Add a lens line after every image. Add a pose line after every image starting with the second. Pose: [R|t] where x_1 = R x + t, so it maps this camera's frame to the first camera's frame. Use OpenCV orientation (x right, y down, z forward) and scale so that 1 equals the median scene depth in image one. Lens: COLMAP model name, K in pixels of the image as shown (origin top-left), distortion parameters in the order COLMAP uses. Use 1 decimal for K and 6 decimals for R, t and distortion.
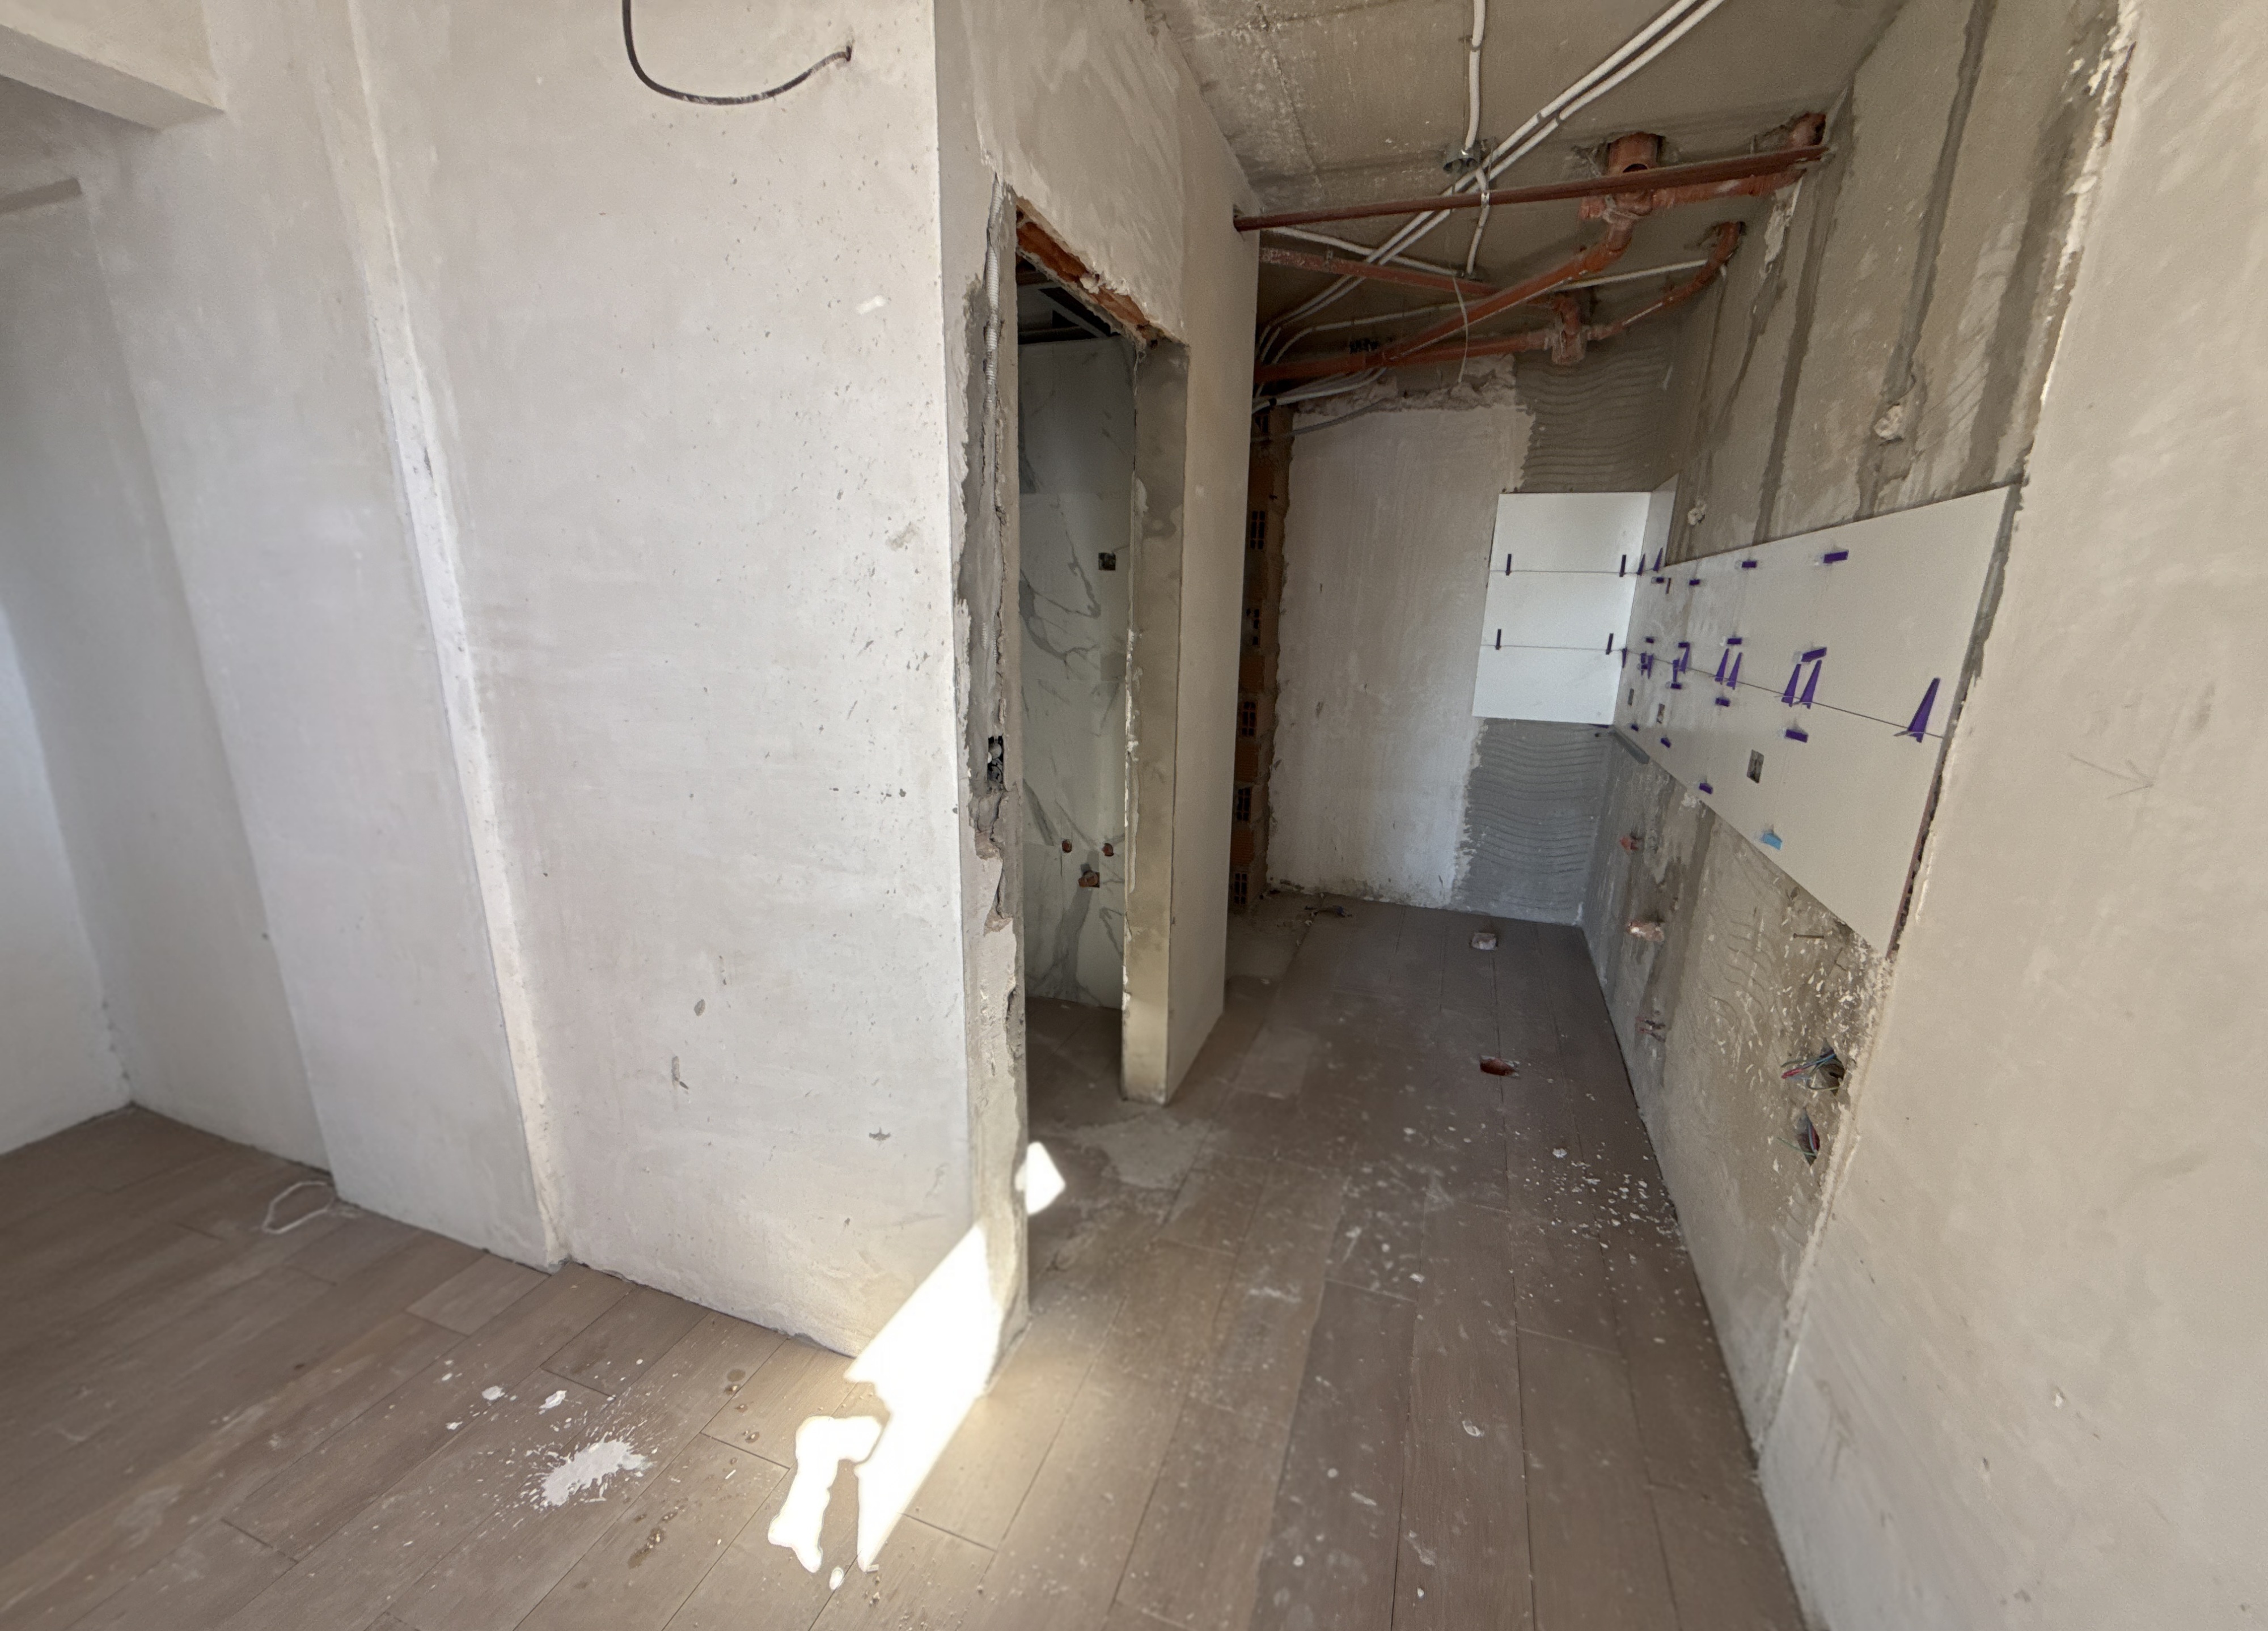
lens RADIAL K [[902.9, 0, 1133.7], [0, 902.9, 850.8], [0, 0, 1]] dist [-0.001968, 0.000732]
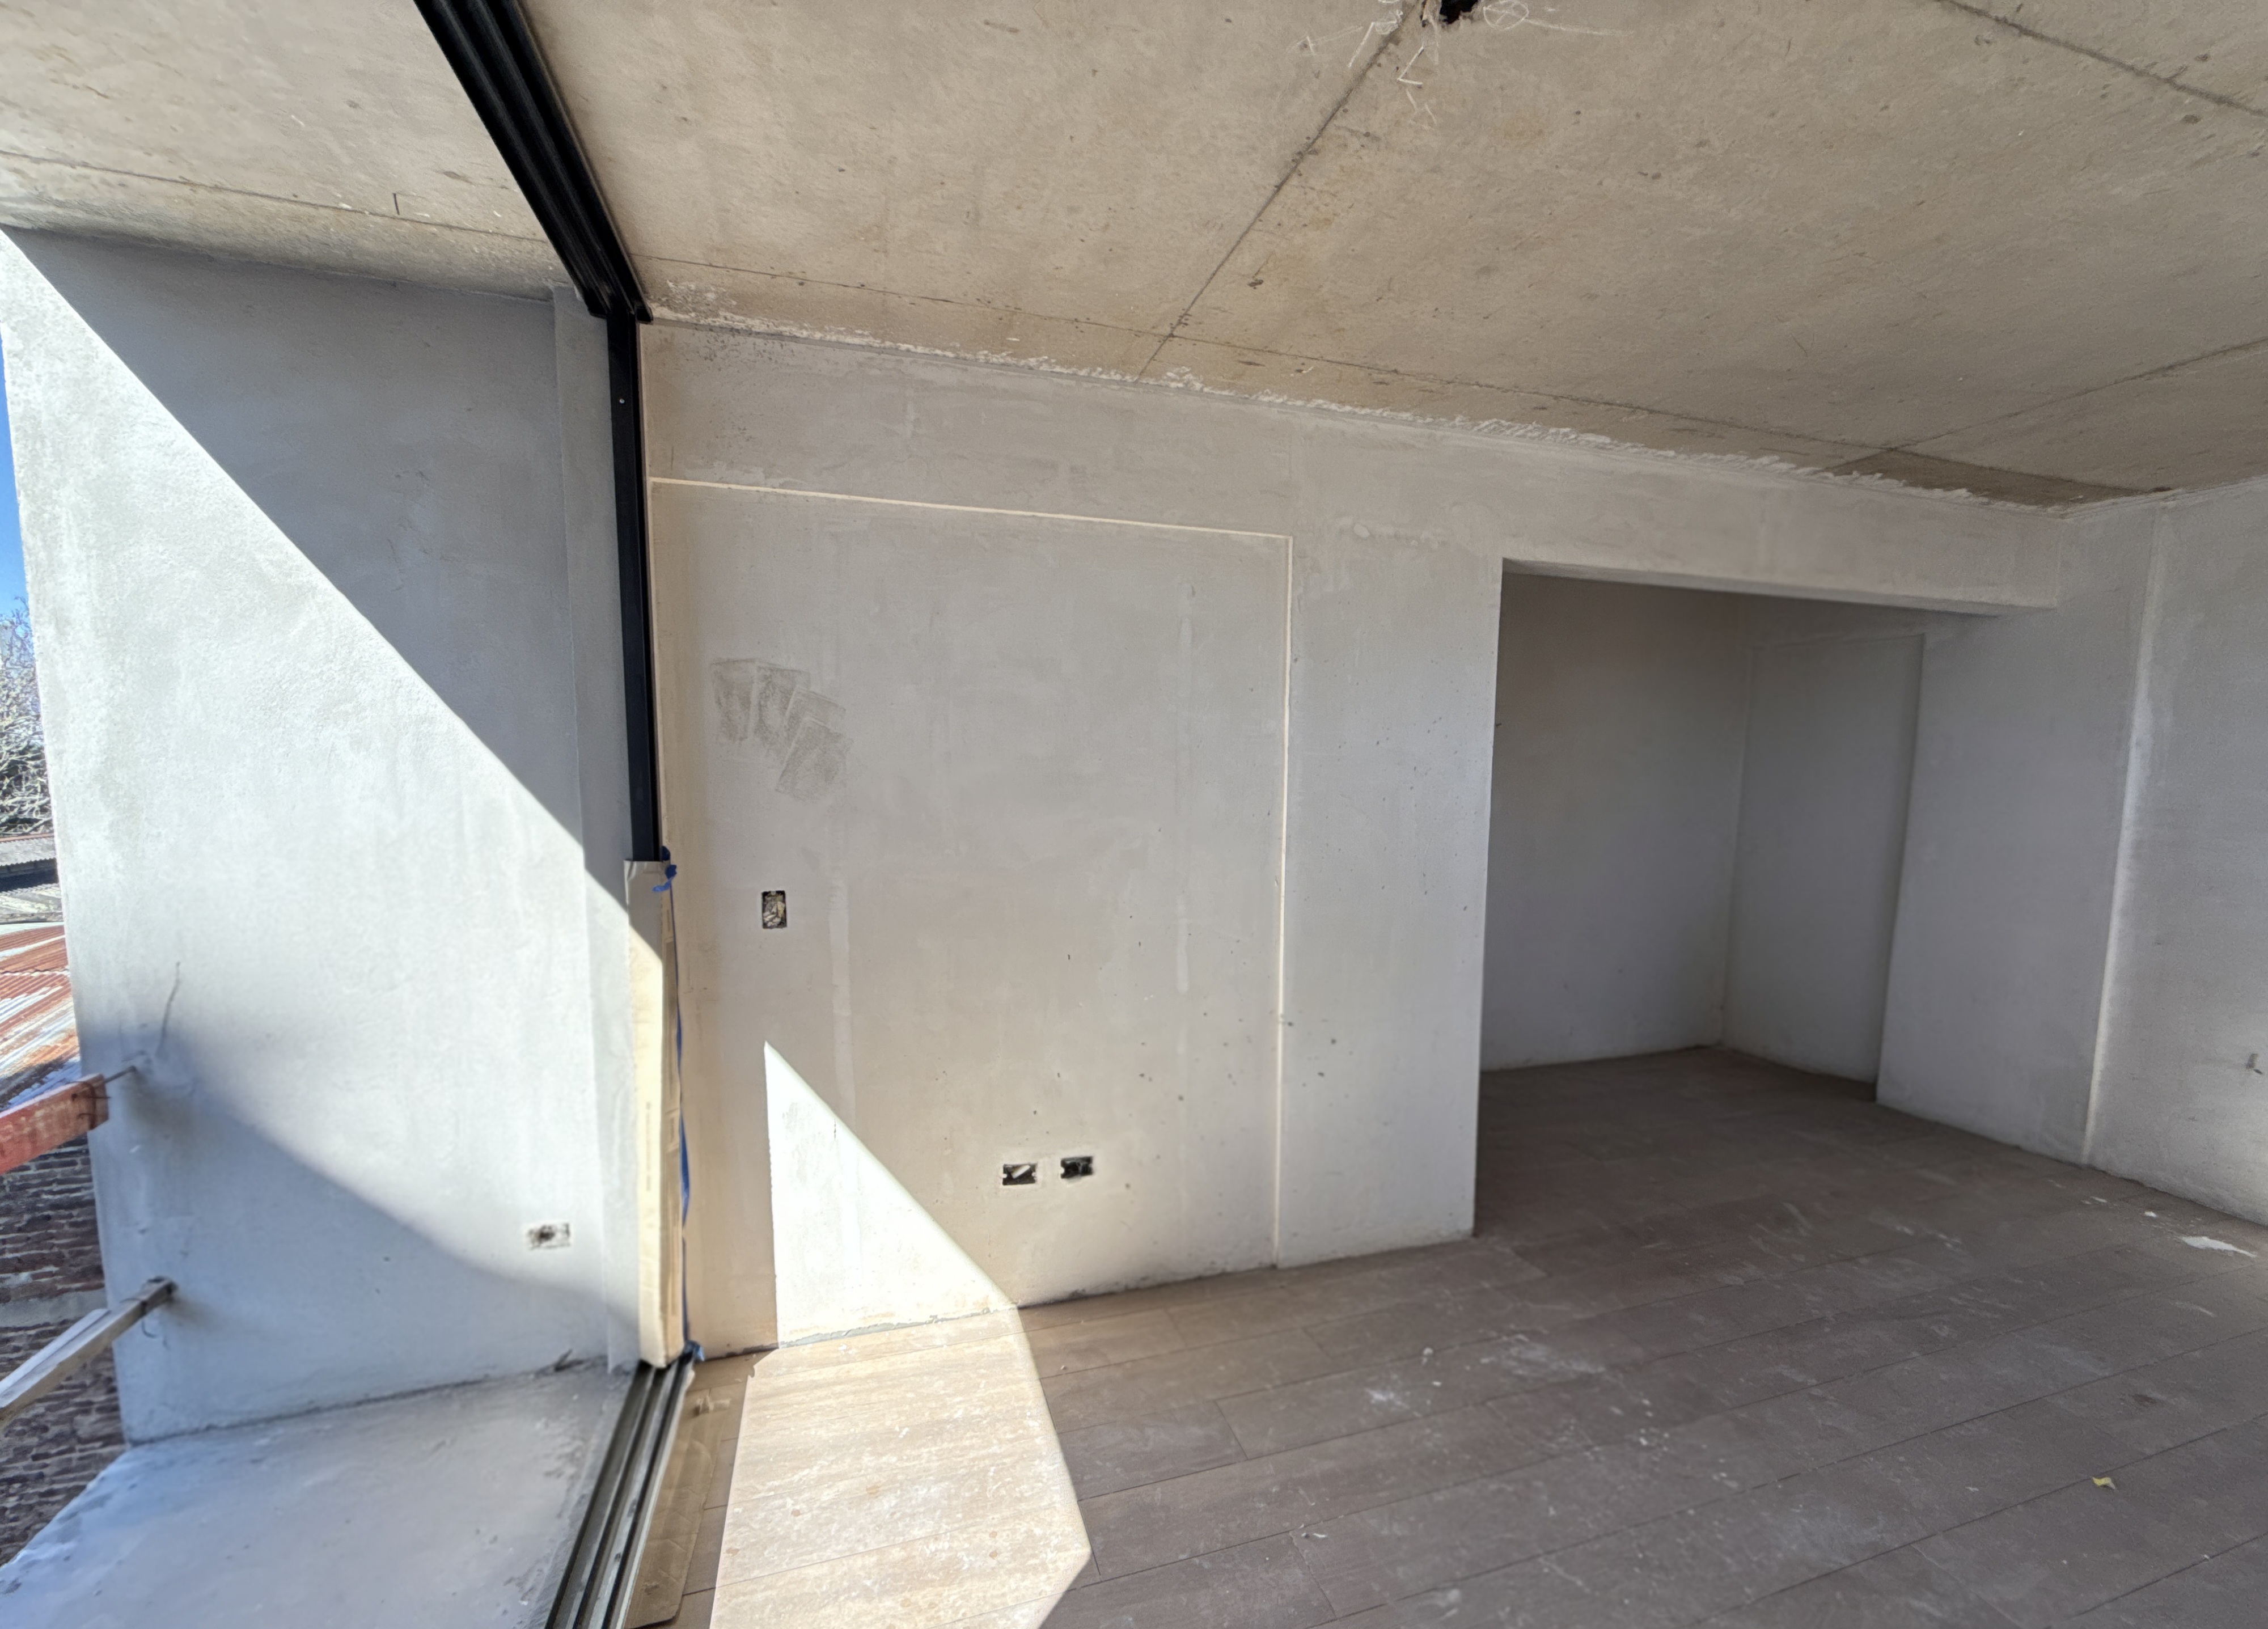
lens RADIAL K [[903.0, 0, 1137.9], [0, 903.0, 852.9], [0, 0, 1]] dist [-0.001968, 0.000732]
pose [[0.608417, 0.064876, -0.790961, -0.430720], [-0.209407, 0.974455, -0.081152, 0.414838], [0.765492, 0.215007, 0.606461, -1.725476]]
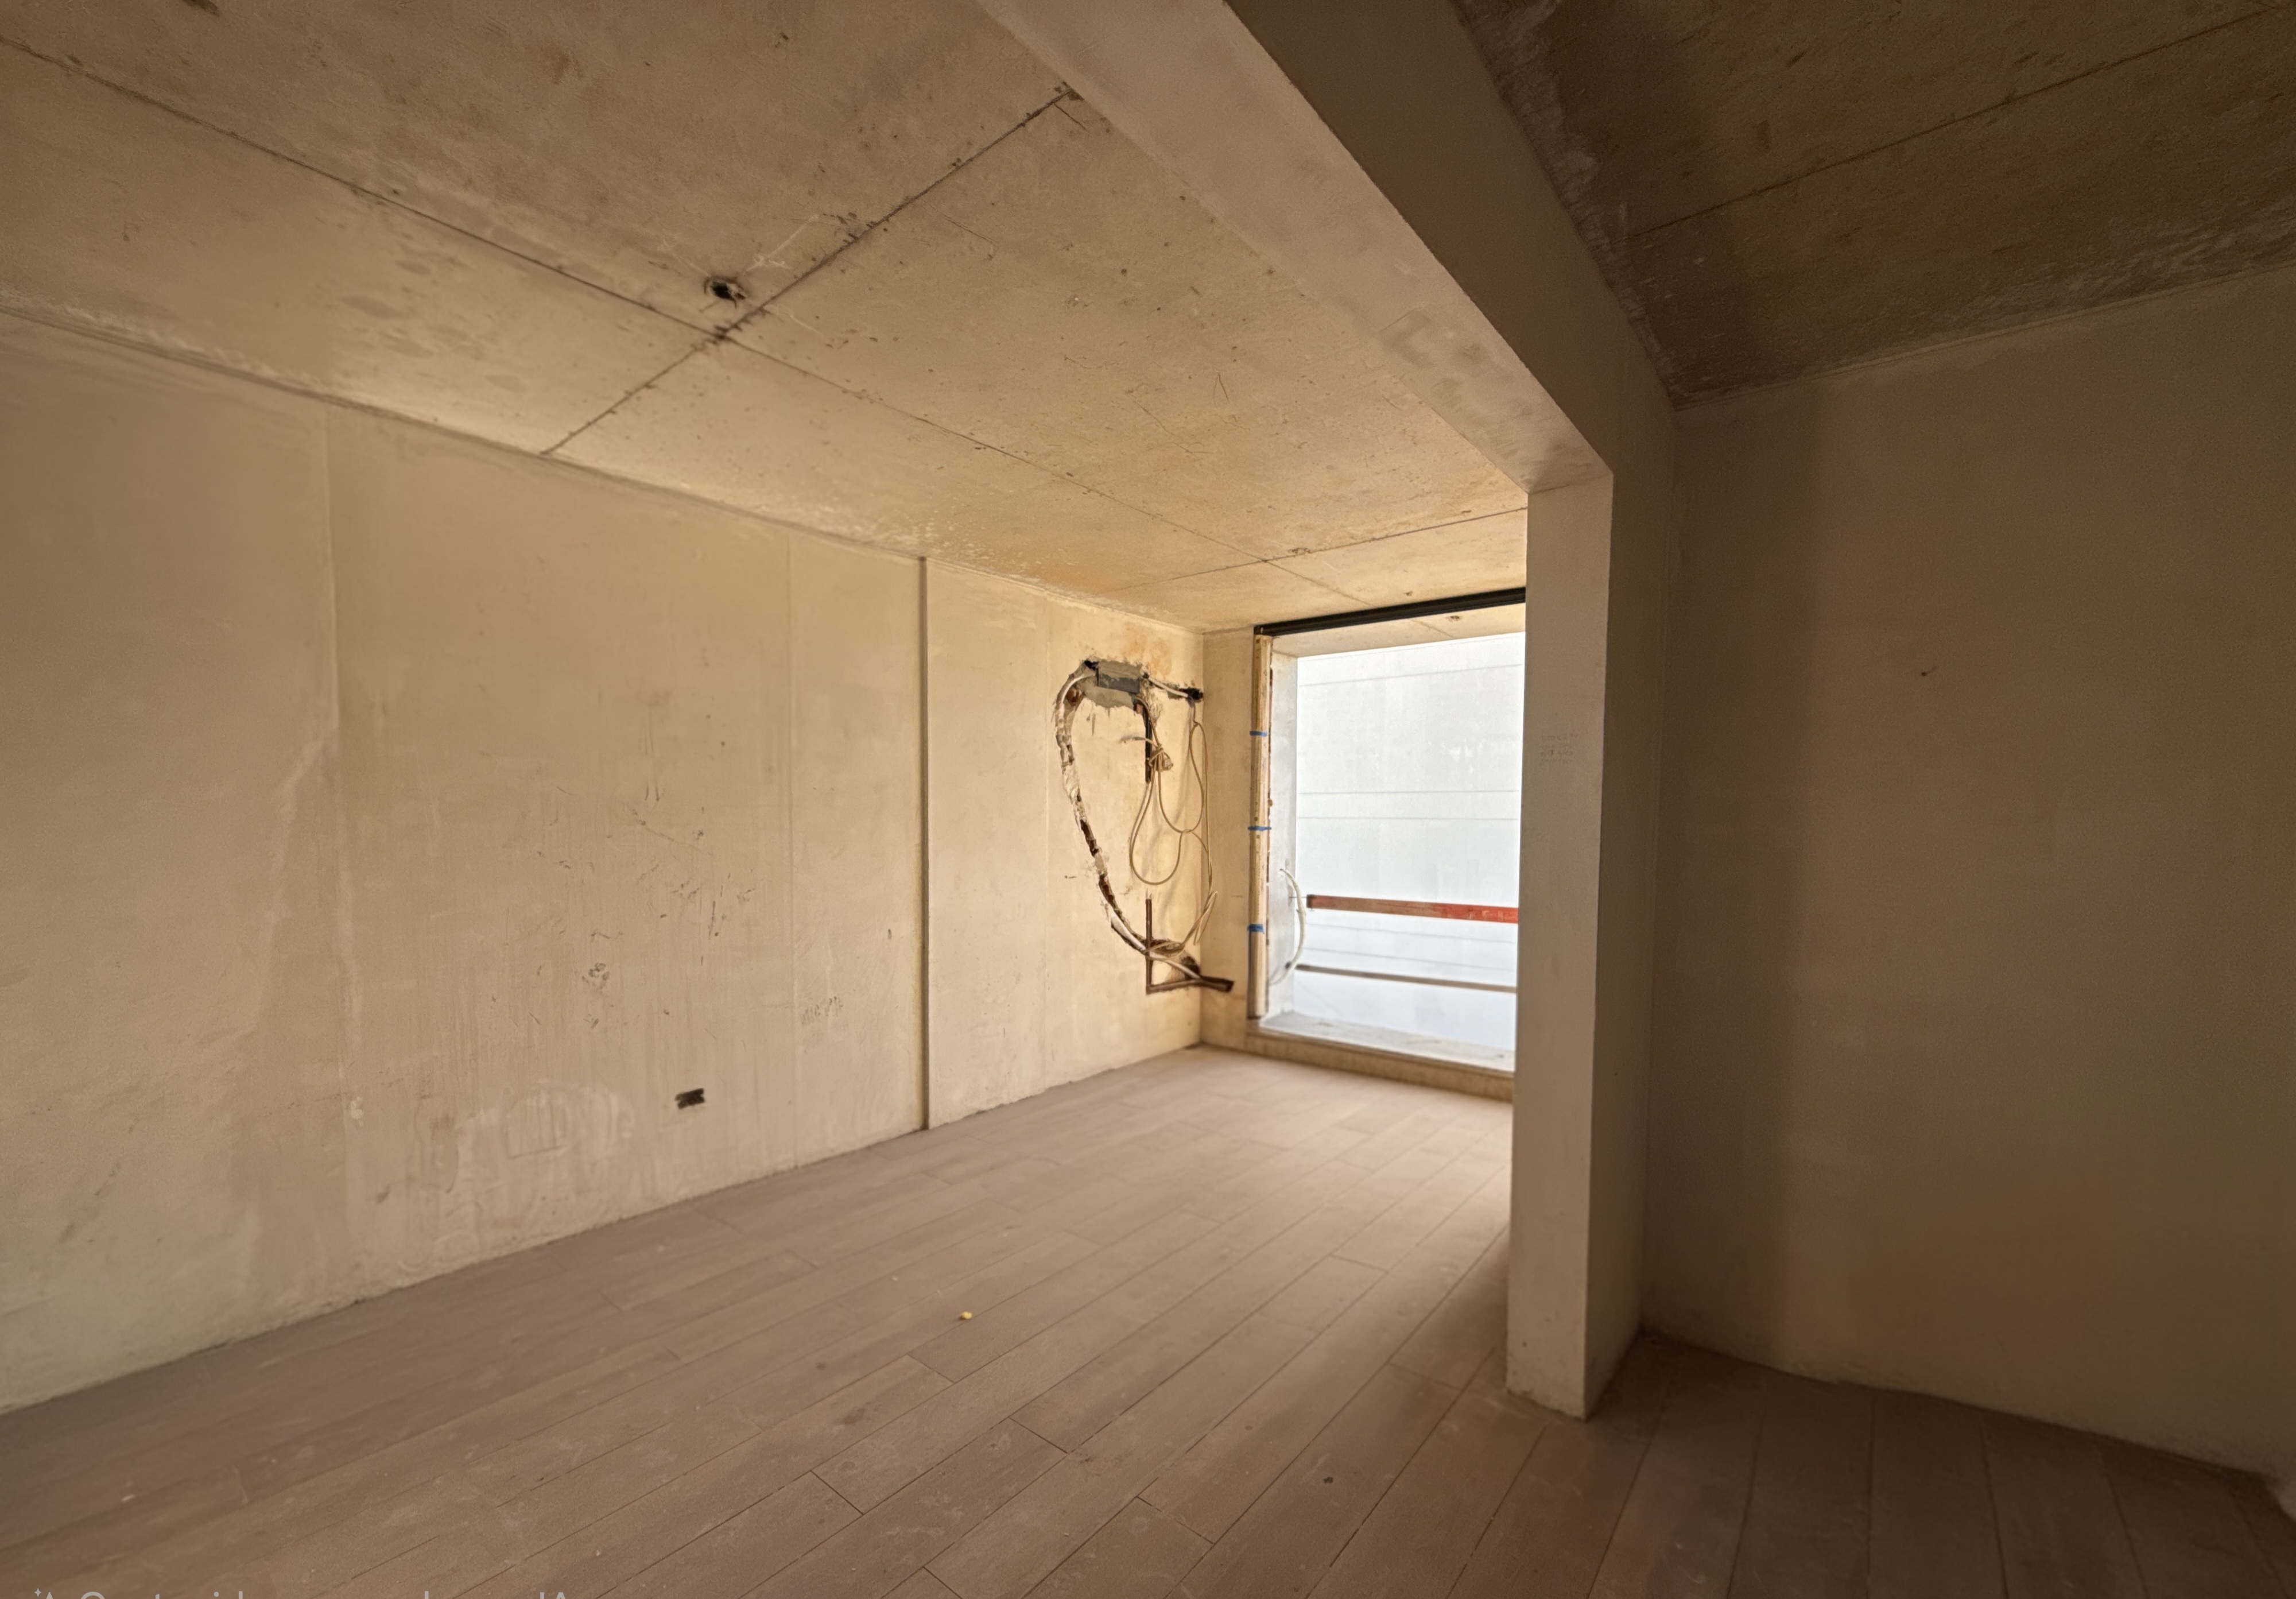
lens RADIAL K [[915.4, 0, 1147.8], [0, 915.4, 863.1], [0, 0, 1]] dist [0.001002, -0.000261]
pose [[-0.943696, -0.040673, 0.328304, -1.211949], [0.064831, 0.950431, 0.304102, -0.241572], [-0.324399, 0.308265, -0.894281, 0.852572]]
